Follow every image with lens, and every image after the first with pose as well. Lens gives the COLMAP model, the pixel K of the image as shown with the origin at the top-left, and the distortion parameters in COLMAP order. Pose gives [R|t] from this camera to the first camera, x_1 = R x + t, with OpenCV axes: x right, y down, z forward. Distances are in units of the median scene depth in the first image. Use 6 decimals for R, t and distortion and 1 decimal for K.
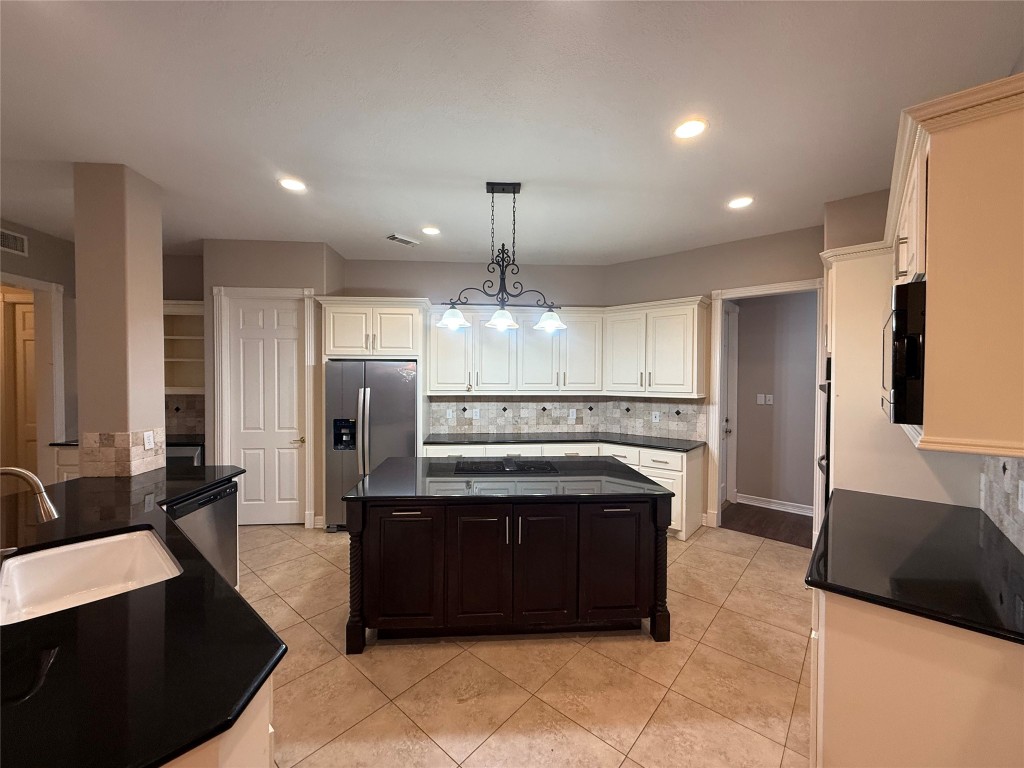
lens RADIAL K [[409.5, 0, 507.3], [0, 409.5, 383.3], [0, 0, 1]] dist [0.001634, -0.000679]
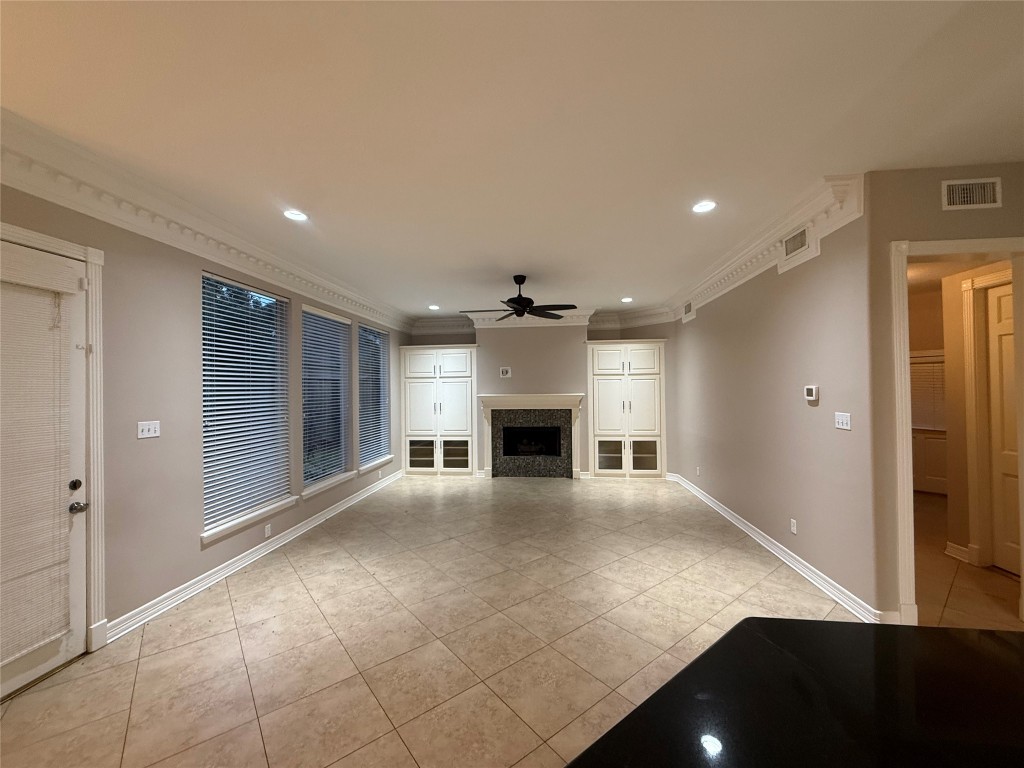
lens RADIAL K [[409.5, 0, 510.7], [0, 409.5, 386.4], [0, 0, 1]] dist [0.001634, -0.000679]
pose [[-0.176391, -0.009084, -0.984278, -0.335466], [-0.001103, 0.999959, -0.009031, -0.007415], [0.984320, -0.000507, -0.176393, 0.296578]]
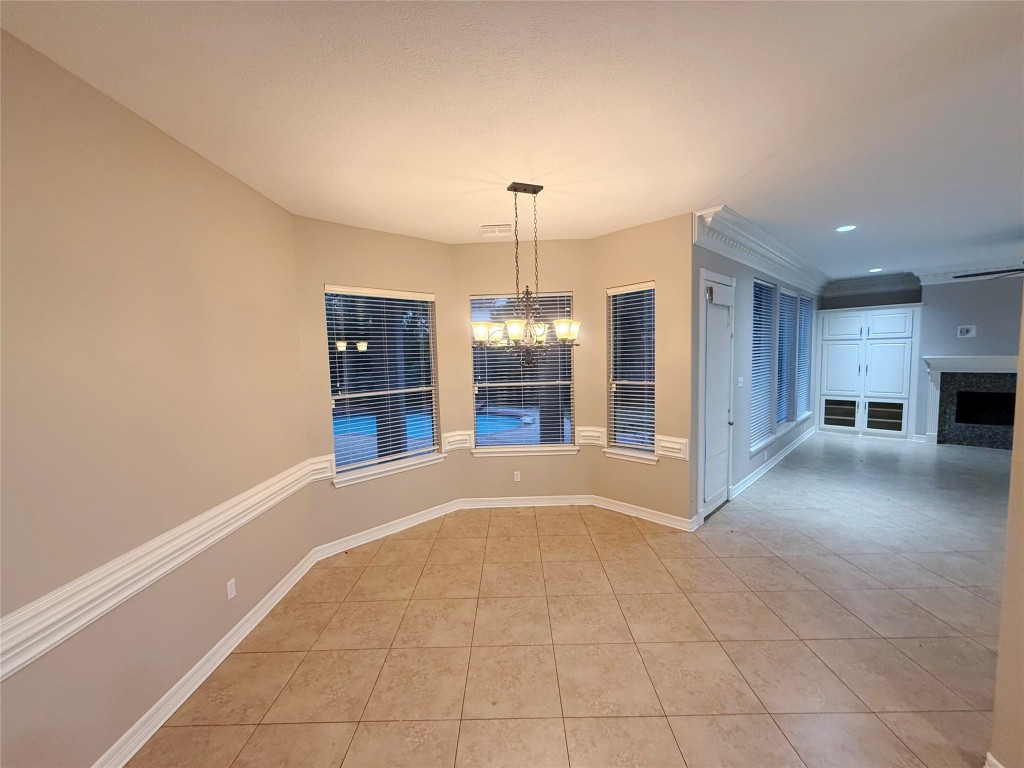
lens RADIAL K [[409.5, 0, 509.3], [0, 409.5, 384.5], [0, 0, 1]] dist [0.001634, -0.000679]
pose [[-0.757589, 0.066867, -0.649298, 0.306000], [0.015409, 0.996294, 0.084623, -0.039568], [0.652550, 0.054104, -0.755812, 0.029486]]
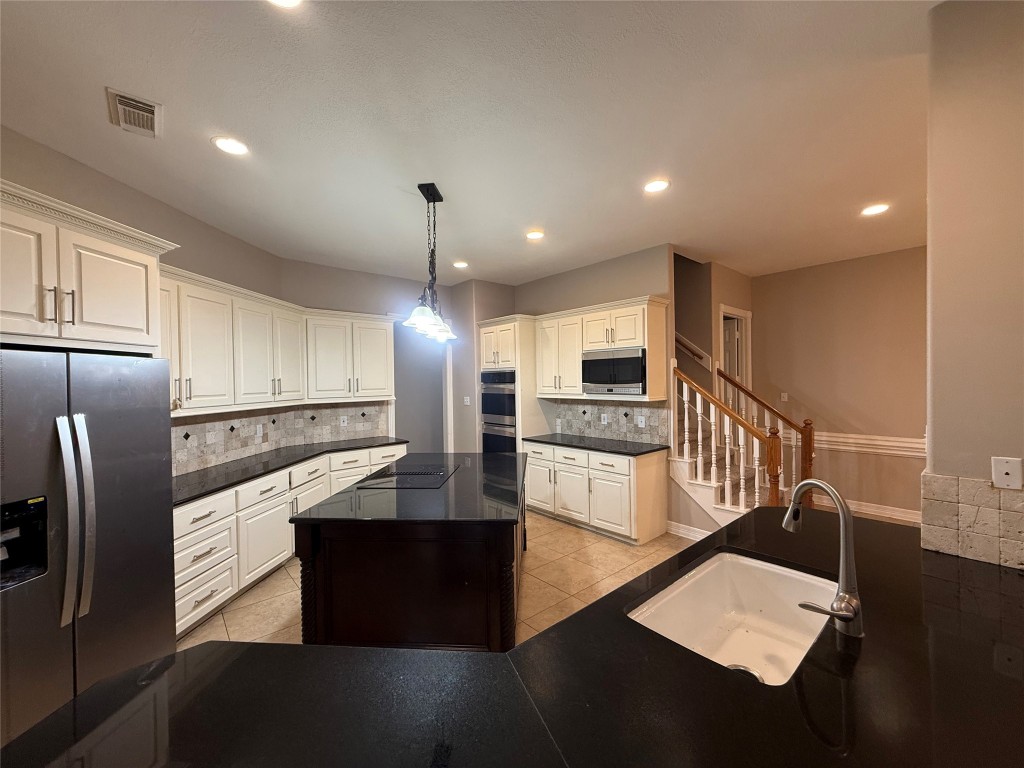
lens RADIAL K [[409.5, 0, 512.5], [0, 409.5, 385.1], [0, 0, 1]] dist [0.001634, -0.000679]
pose [[0.140264, -0.016462, 0.989977, -0.663638], [0.034176, 0.999346, 0.011776, -0.008046], [-0.989524, 0.032182, 0.140734, 0.459156]]
